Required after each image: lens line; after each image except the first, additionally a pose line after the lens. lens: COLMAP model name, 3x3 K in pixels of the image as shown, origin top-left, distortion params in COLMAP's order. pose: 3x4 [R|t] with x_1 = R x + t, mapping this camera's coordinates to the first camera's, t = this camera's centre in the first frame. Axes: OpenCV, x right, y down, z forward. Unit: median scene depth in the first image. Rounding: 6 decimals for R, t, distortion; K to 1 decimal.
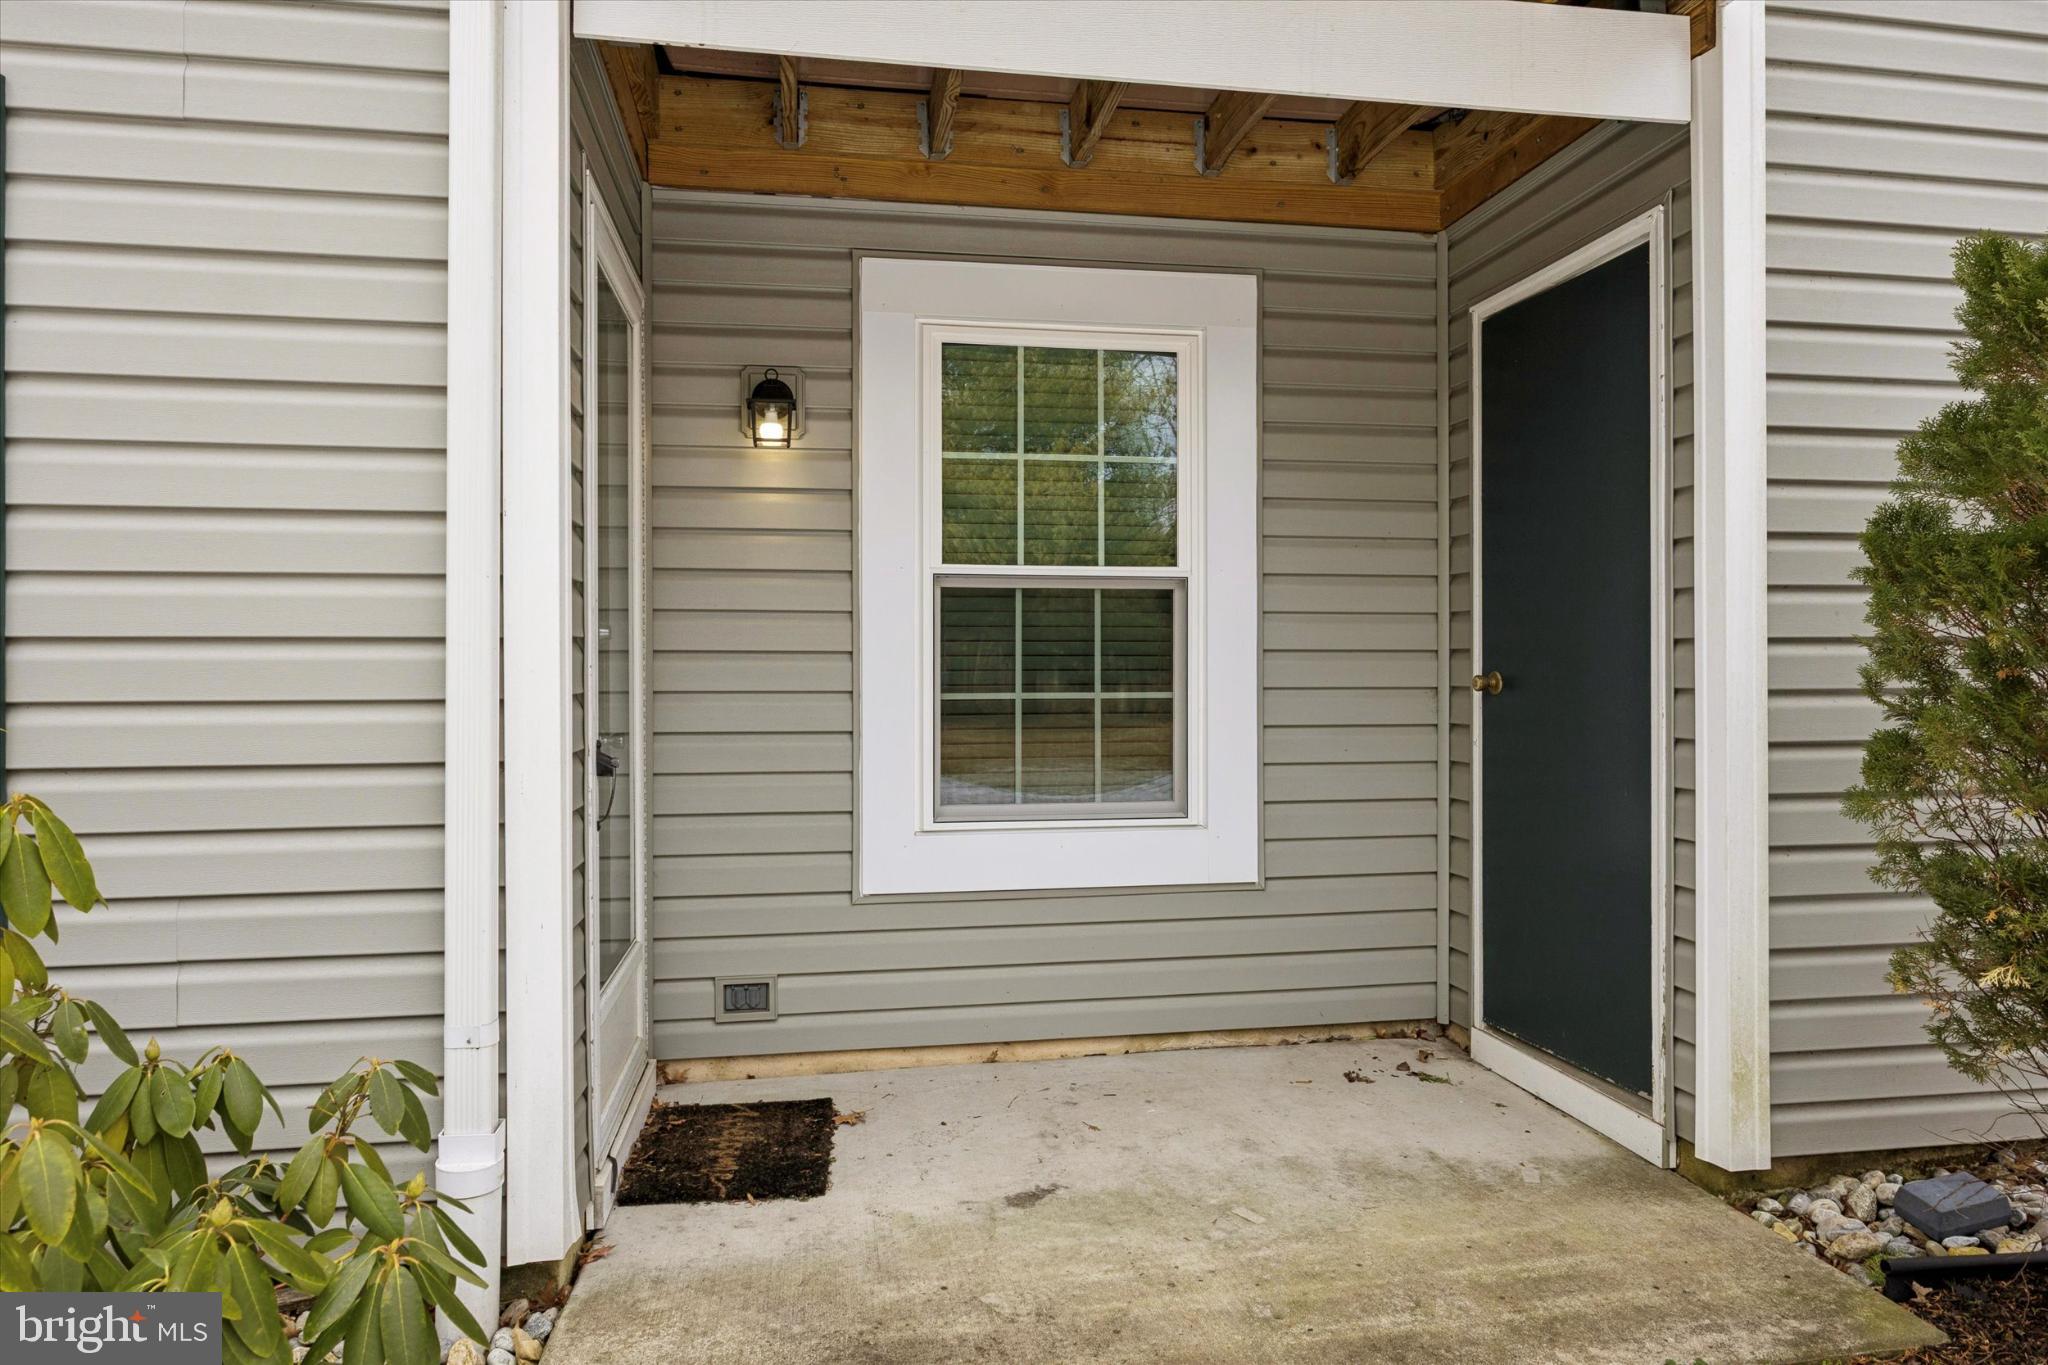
lens RADIAL K [[1364.0, 0, 1026.3], [0, 1364.0, 648.7], [0, 0, 1]] dist [0.000072, -0.000213]
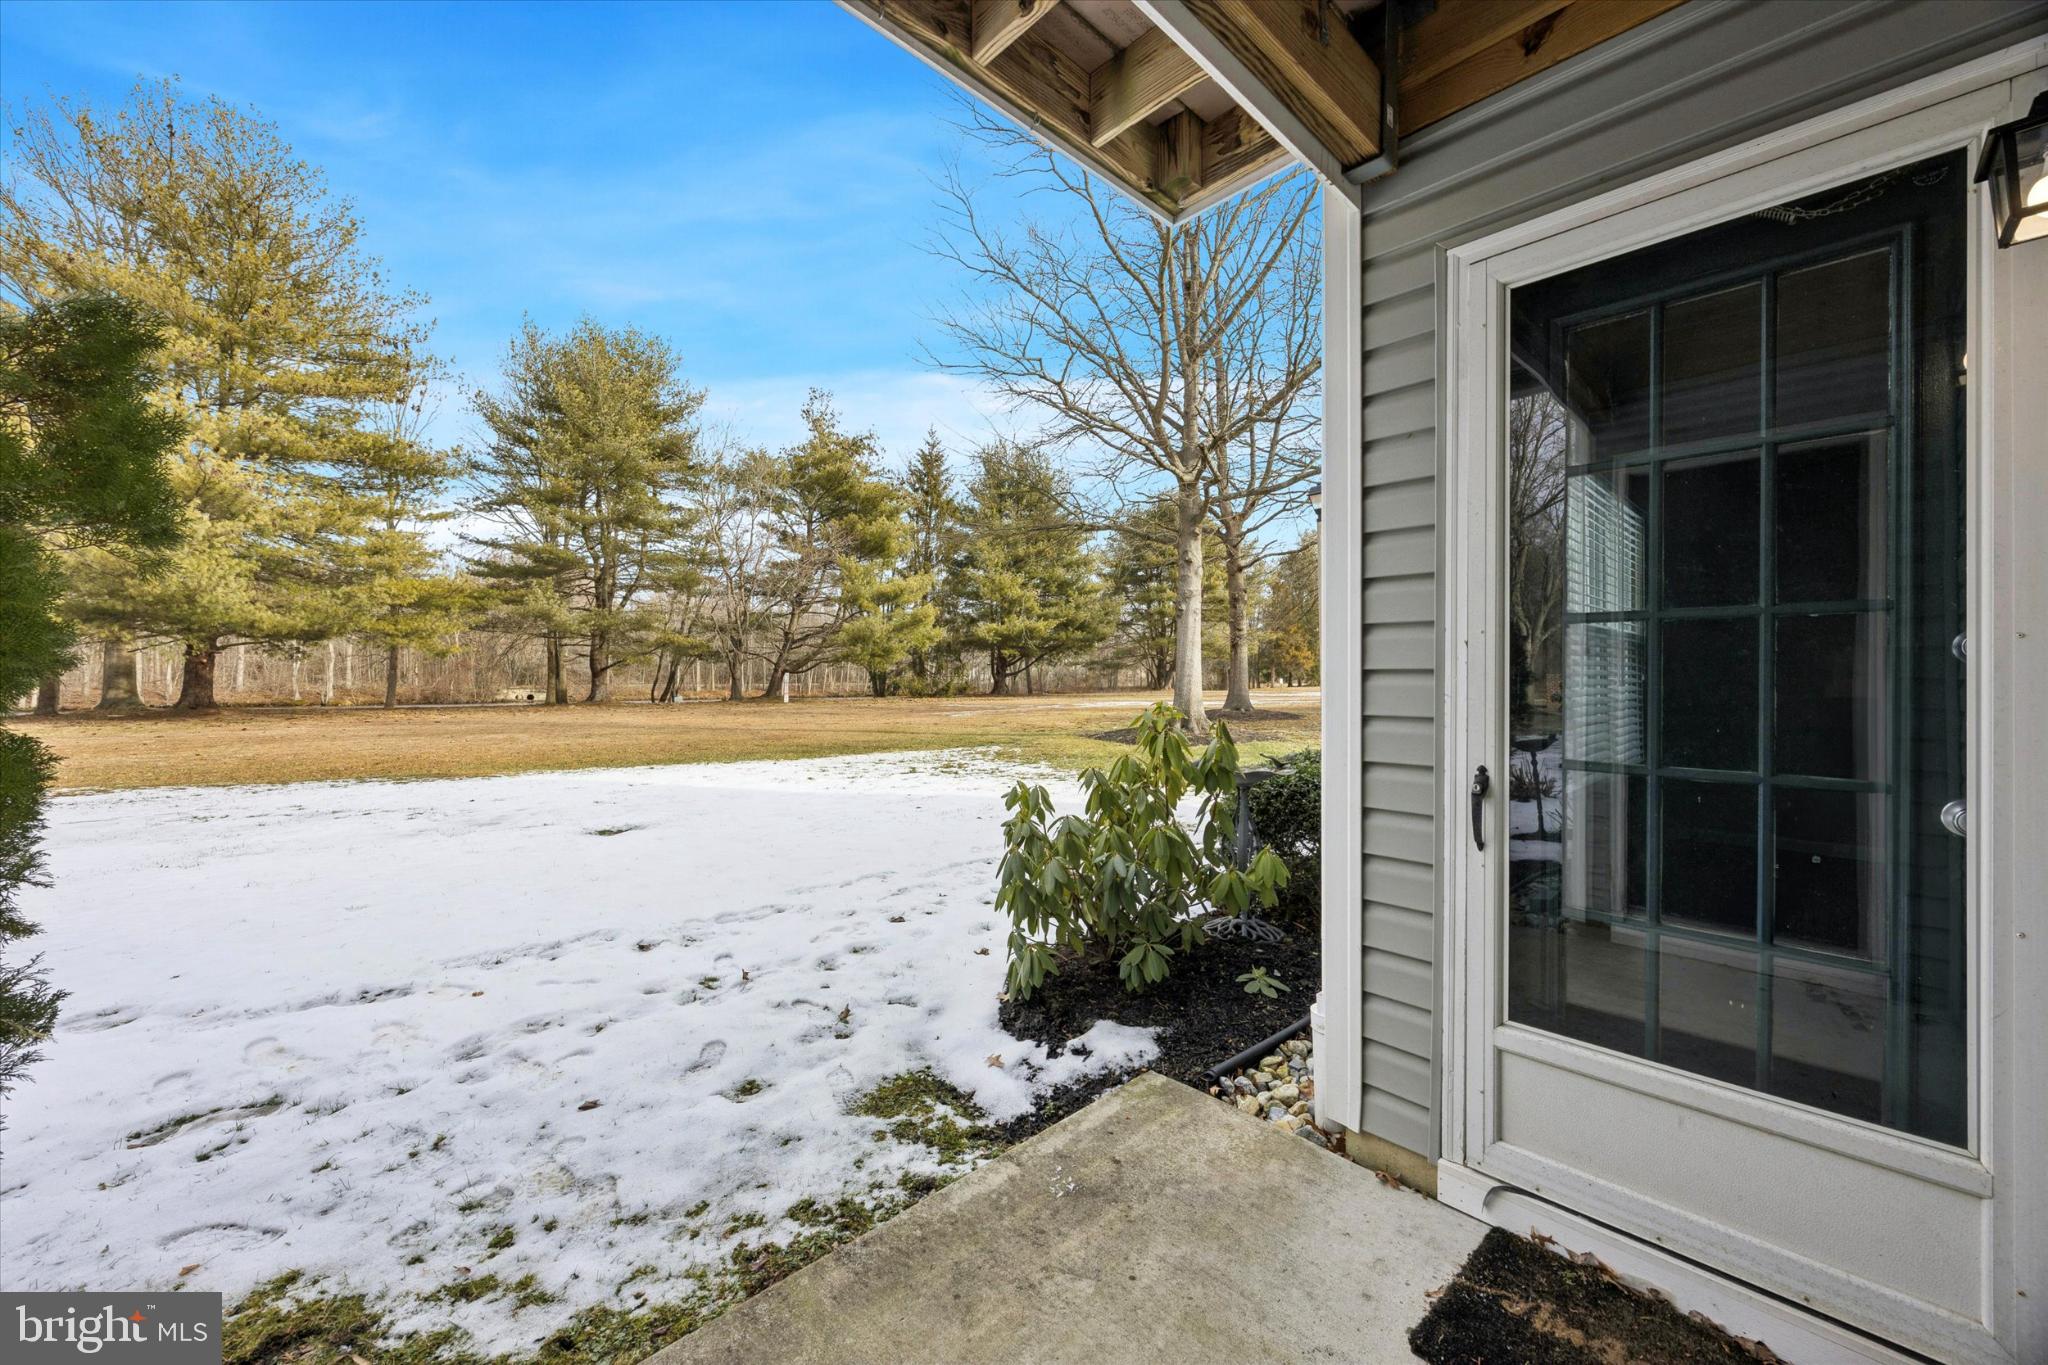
lens RADIAL K [[774.2, 0, 1024.0], [0, 774.2, 682.5], [0, 0, 1]] dist [-0.002018, -0.000393]
pose [[-0.829828, 0.008722, -0.557951, 0.301420], [0.008764, 0.999958, 0.002597, 0.001847], [0.557950, -0.002735, -0.829870, 1.280374]]
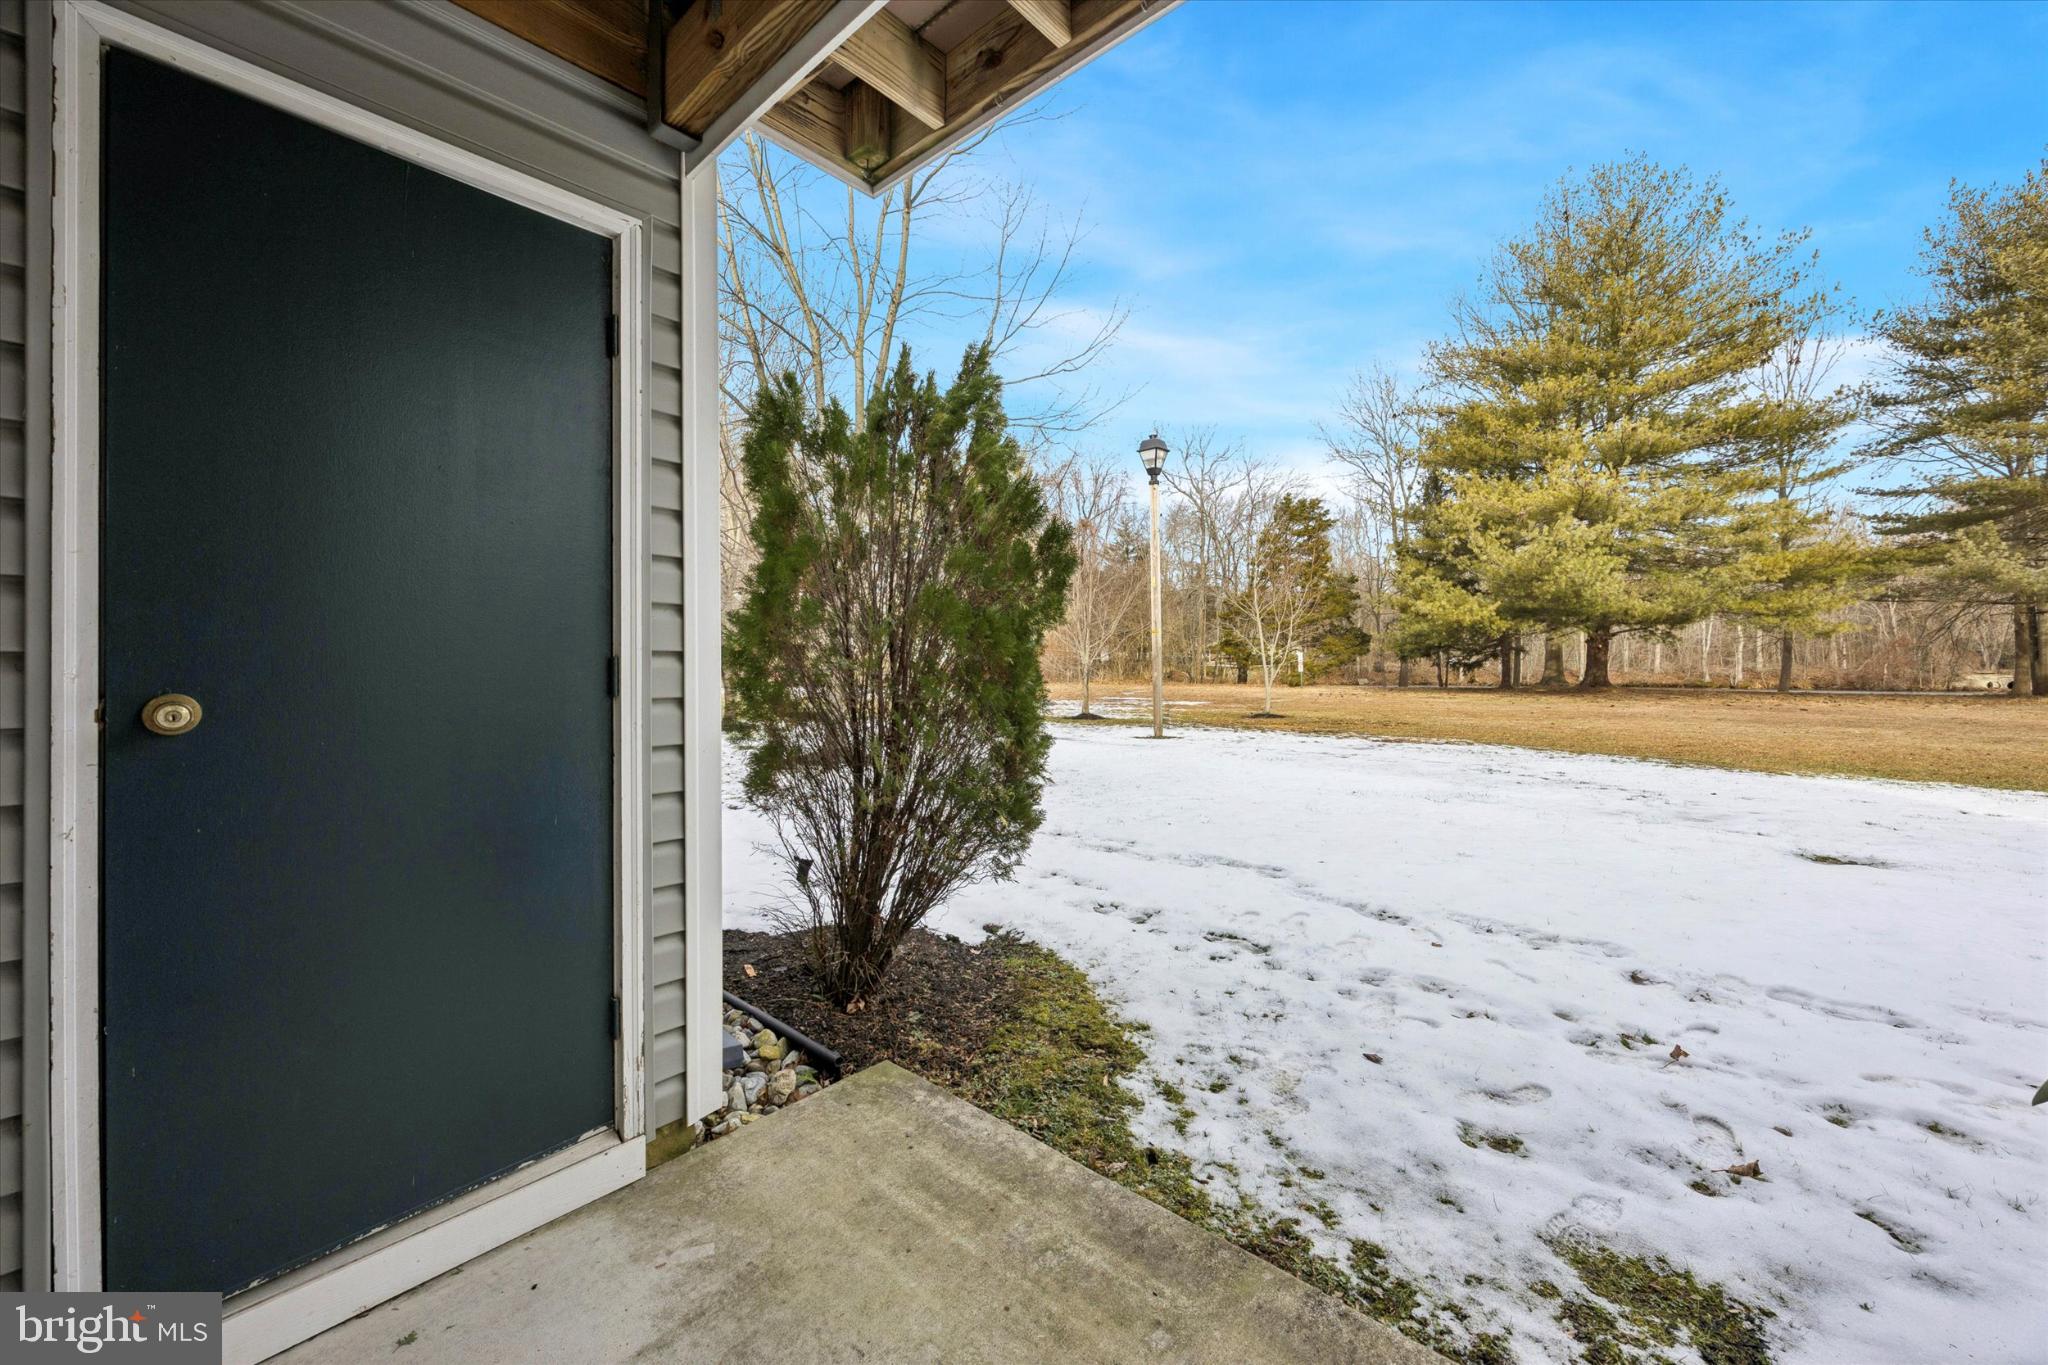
lens RADIAL K [[775.9, 0, 1027.8], [0, 775.9, 669.8], [0, 0, 1]] dist [-0.007393, -0.000017]
pose [[-0.625358, 0.000319, 0.780338, -0.166560], [0.000795, 1.000000, 0.000229, 0.006617], [-0.780338, 0.000763, -0.625358, 1.203447]]
